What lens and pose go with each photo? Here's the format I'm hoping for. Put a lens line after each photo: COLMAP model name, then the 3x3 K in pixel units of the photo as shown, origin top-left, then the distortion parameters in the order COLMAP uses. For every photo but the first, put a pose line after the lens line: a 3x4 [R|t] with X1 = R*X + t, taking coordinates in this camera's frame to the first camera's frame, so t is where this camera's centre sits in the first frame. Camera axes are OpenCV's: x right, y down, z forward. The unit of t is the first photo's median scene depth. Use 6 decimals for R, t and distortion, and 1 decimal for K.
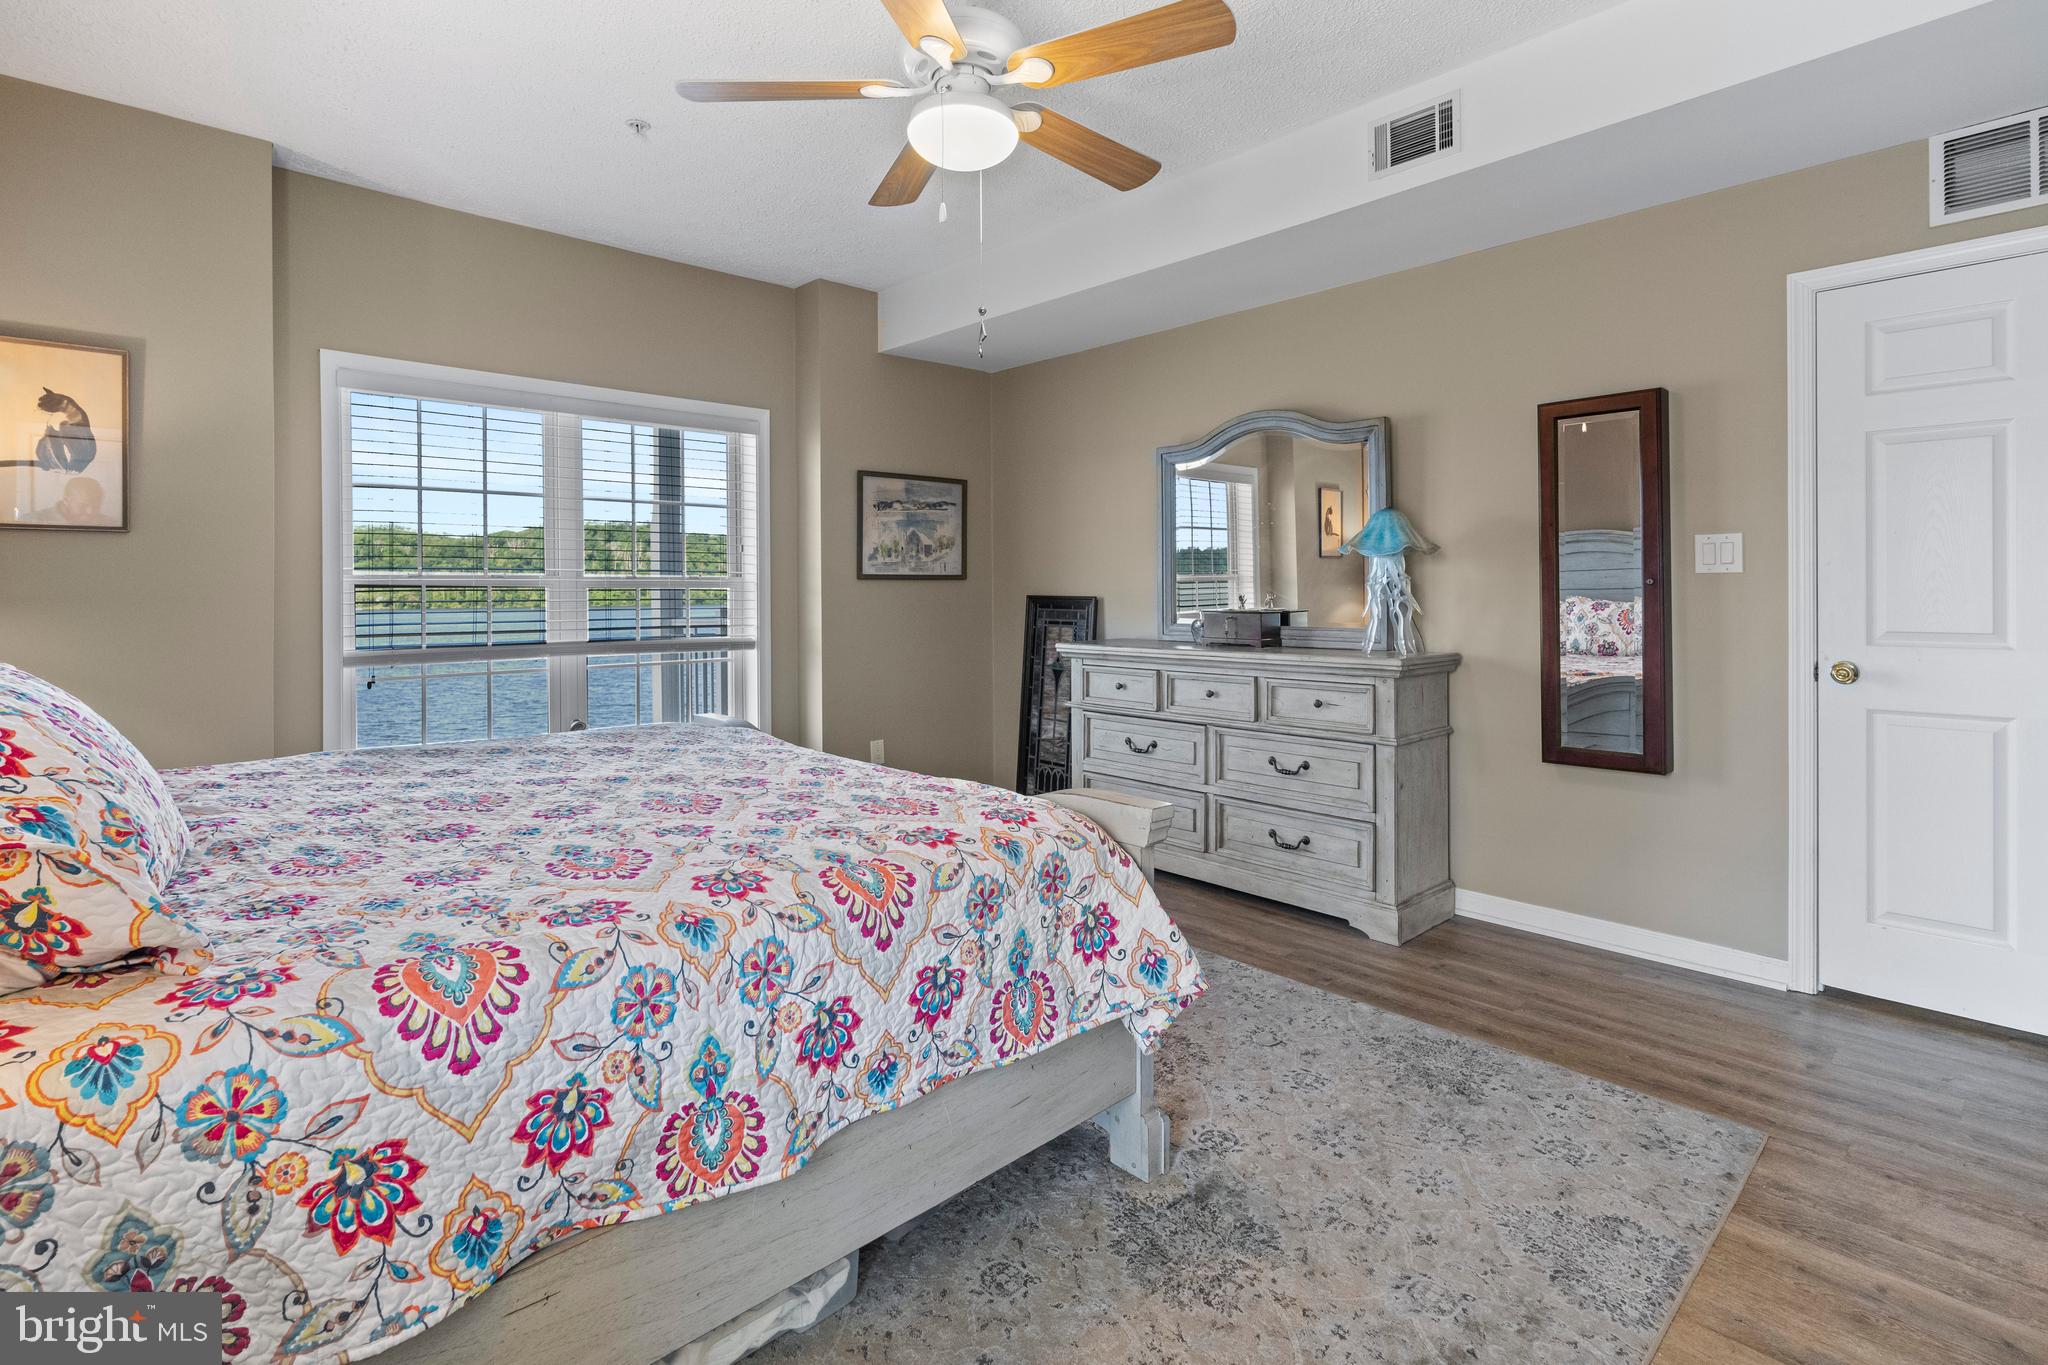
lens RADIAL K [[936.8, 0, 1013.3], [0, 936.8, 593.1], [0, 0, 1]] dist [-0.004150, 0.000299]
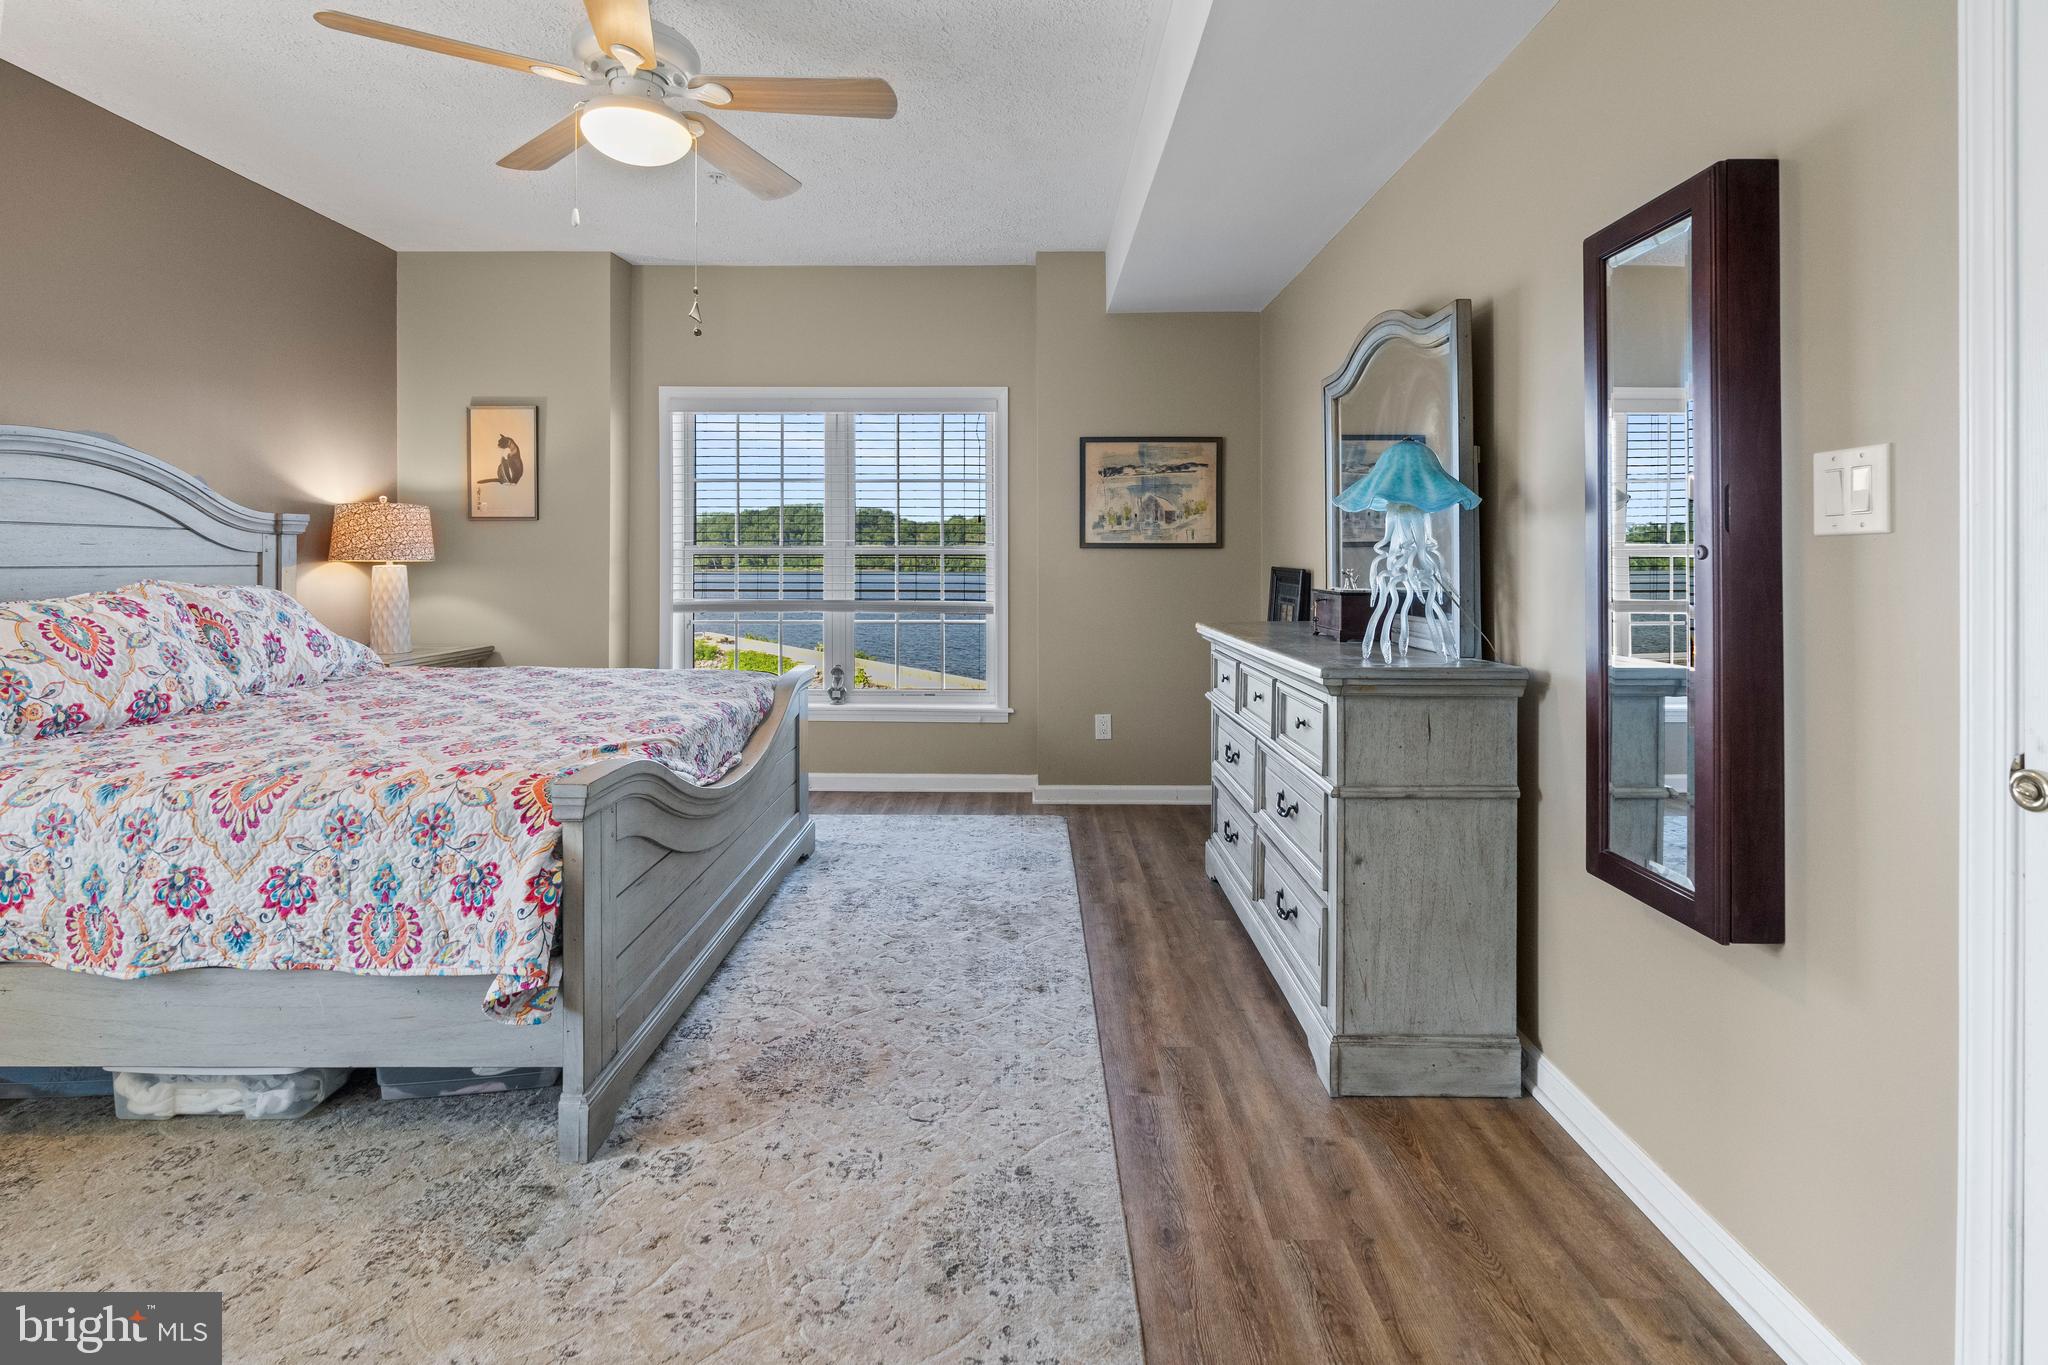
lens RADIAL K [[937.3, 0, 1027.6], [0, 937.3, 564.8], [0, 0, 1]] dist [0.000067, 0.000324]
pose [[0.739994, 0.010253, -0.672535, 1.253978], [-0.007026, 0.999947, 0.007514, -0.011948], [0.672577, -0.000835, 0.740027, 0.642946]]
